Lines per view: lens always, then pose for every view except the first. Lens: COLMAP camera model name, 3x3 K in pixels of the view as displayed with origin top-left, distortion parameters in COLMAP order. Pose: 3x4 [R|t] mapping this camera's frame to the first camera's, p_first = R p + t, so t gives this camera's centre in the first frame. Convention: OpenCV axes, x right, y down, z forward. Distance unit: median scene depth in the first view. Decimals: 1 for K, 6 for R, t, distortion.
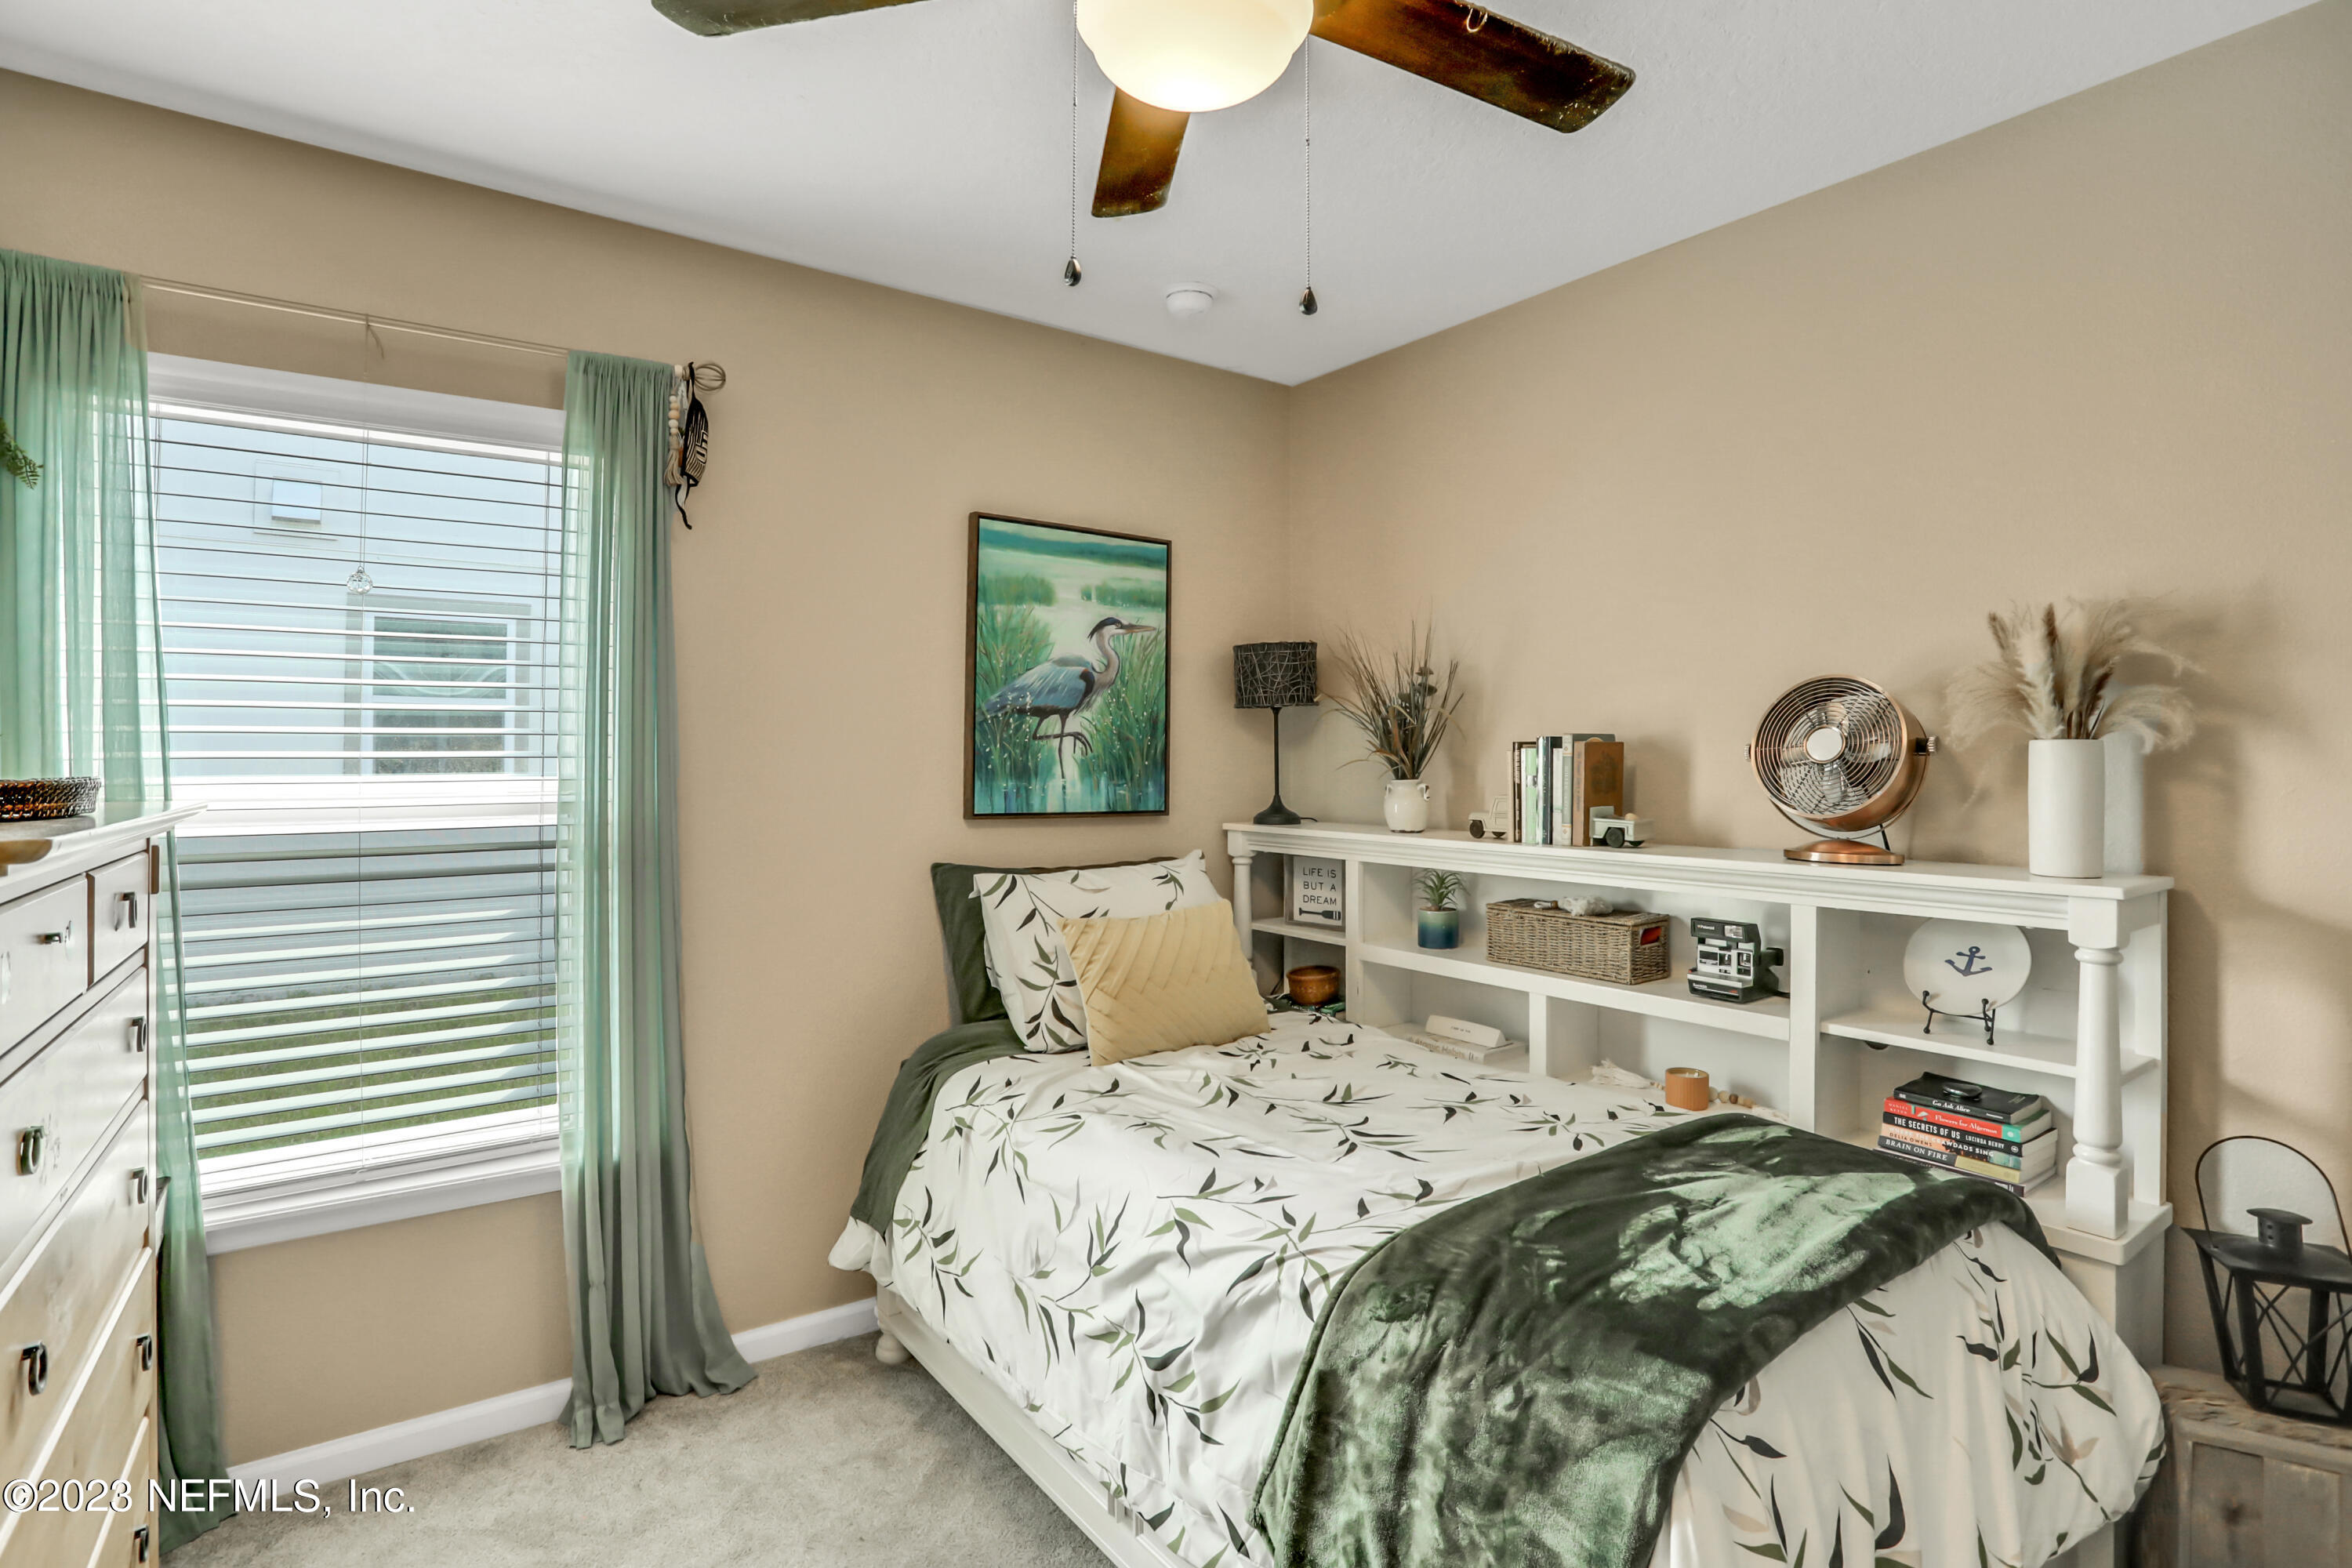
lens RADIAL K [[1177.8, 0, 1170.0], [0, 1177.8, 742.3], [0, 0, 1]] dist [-0.031568, 0.005166]
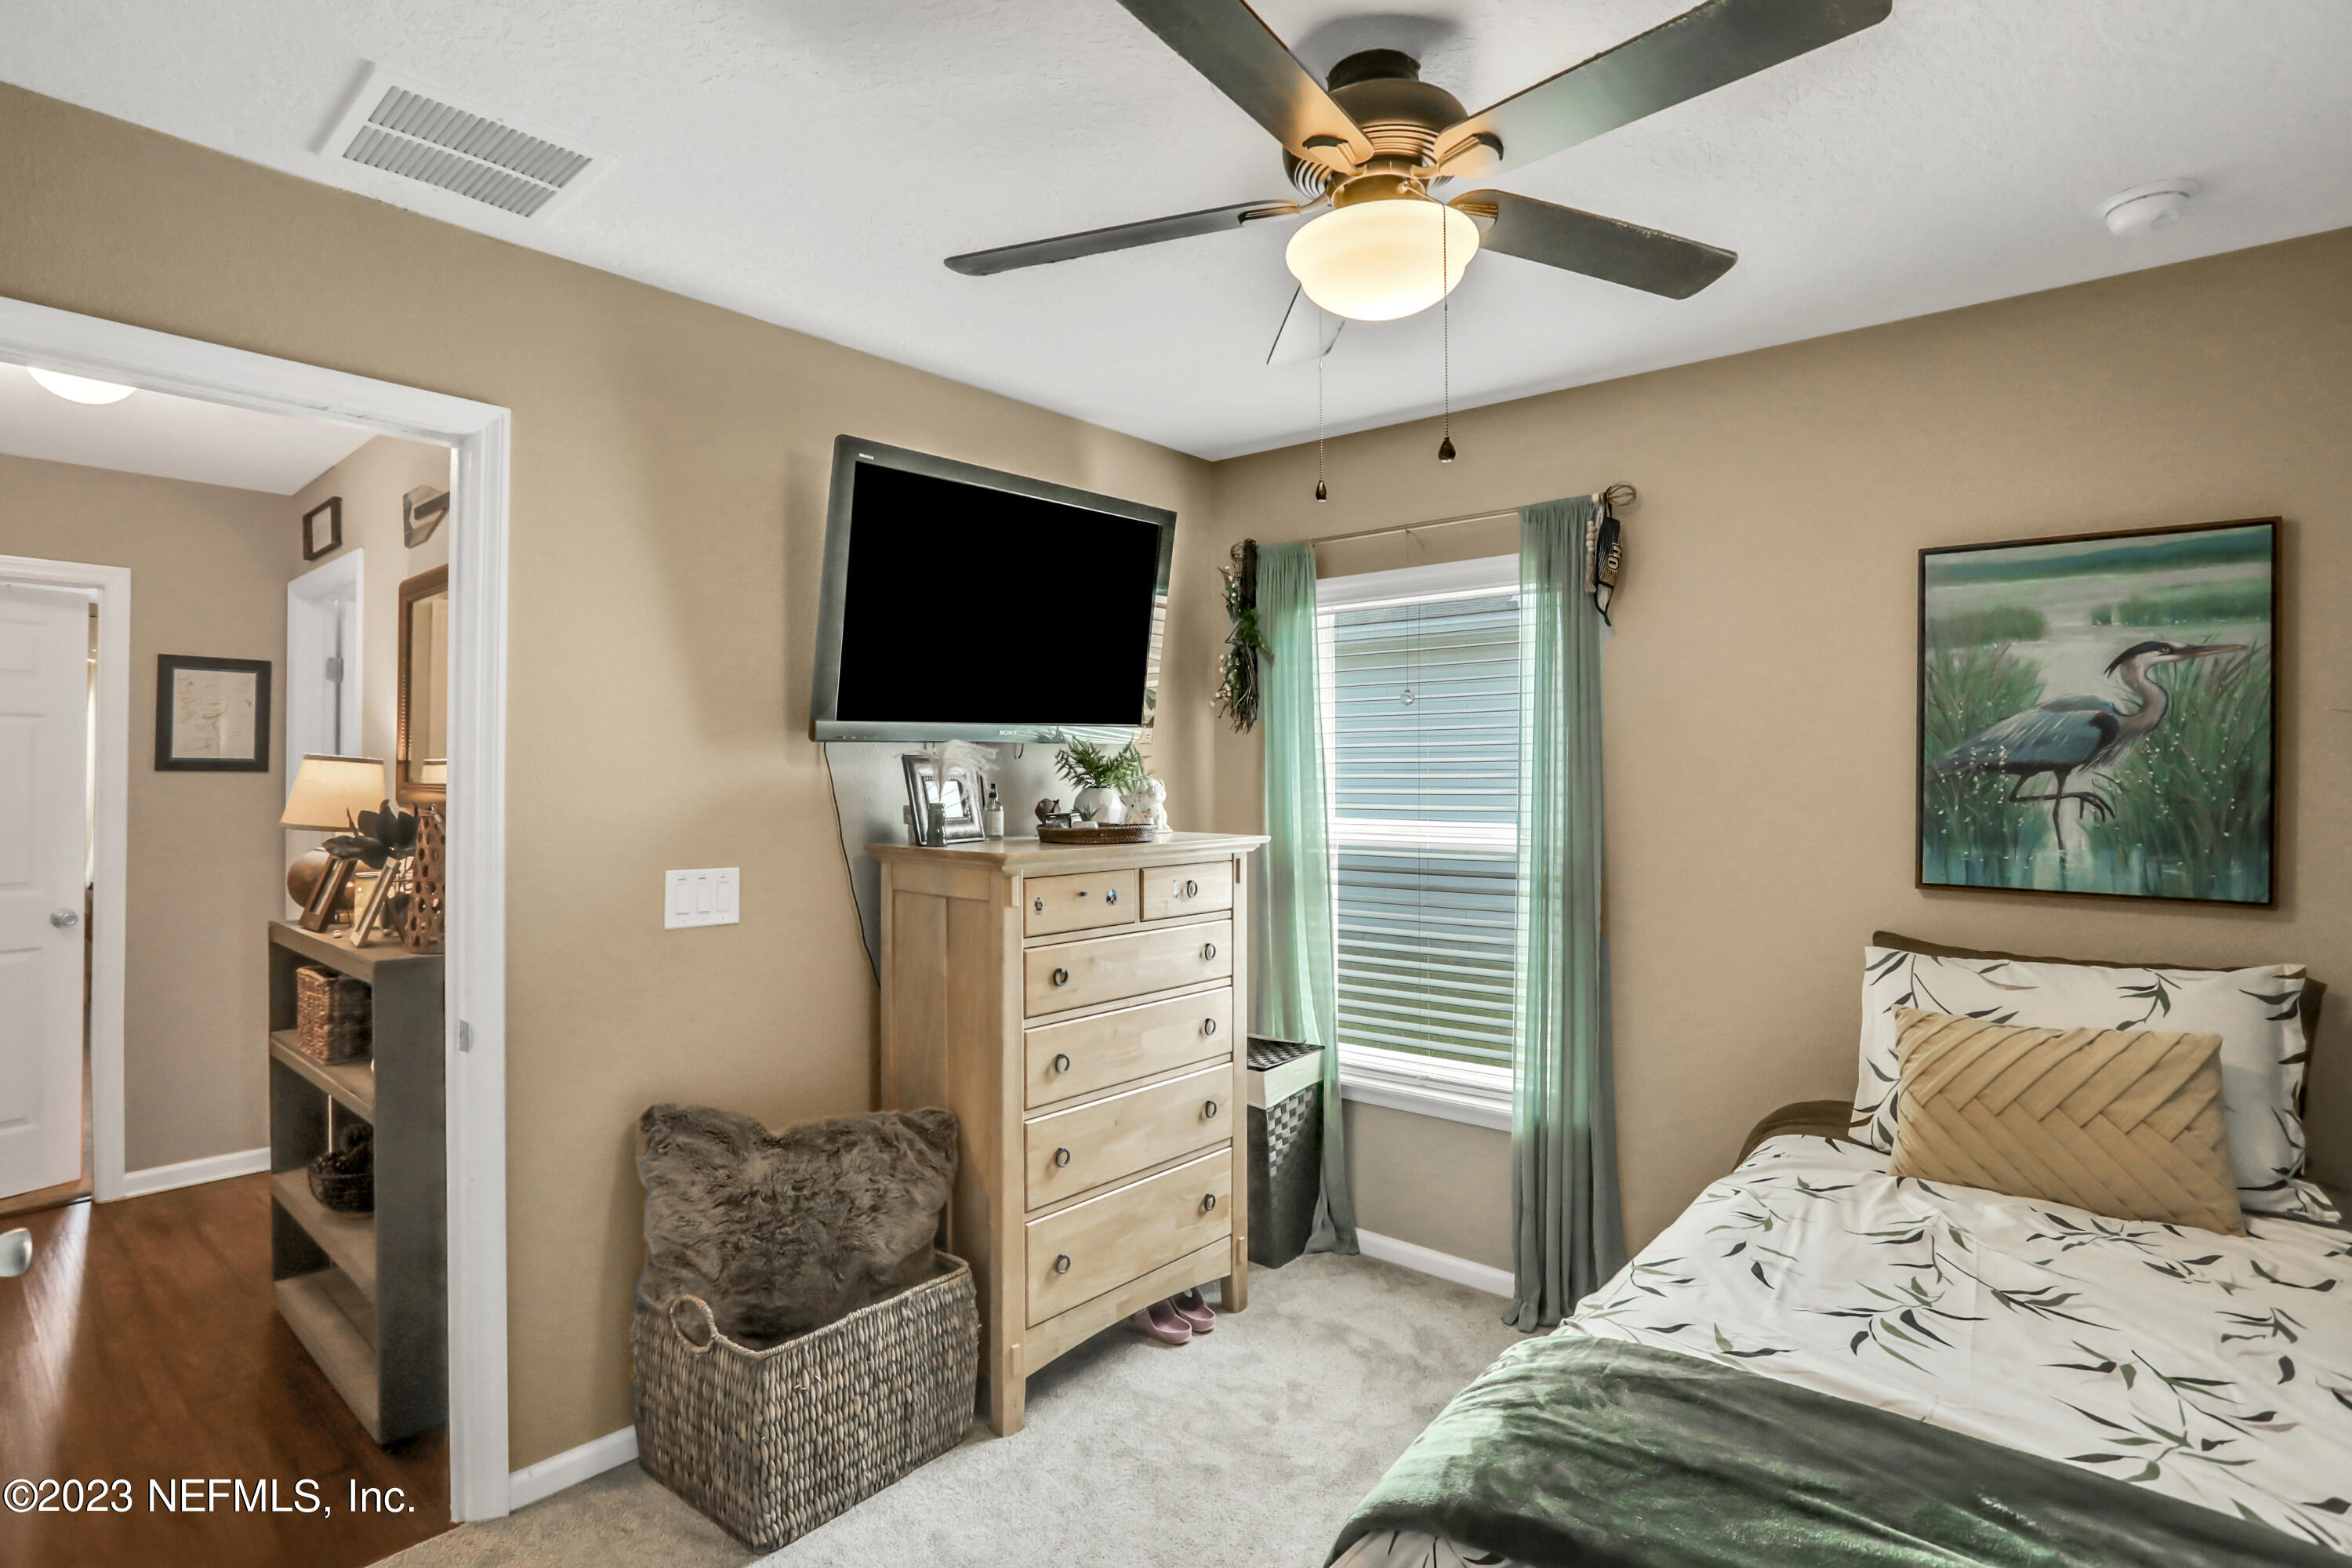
lens RADIAL K [[1177.8, 0, 1200.4], [0, 1177.8, 781.2], [0, 0, 1]] dist [-0.031568, 0.005166]
pose [[0.272315, 0.003649, -0.962201, 0.543430], [0.009706, 0.999932, 0.006539, -0.028722], [0.962159, -0.011120, 0.272261, 0.221740]]
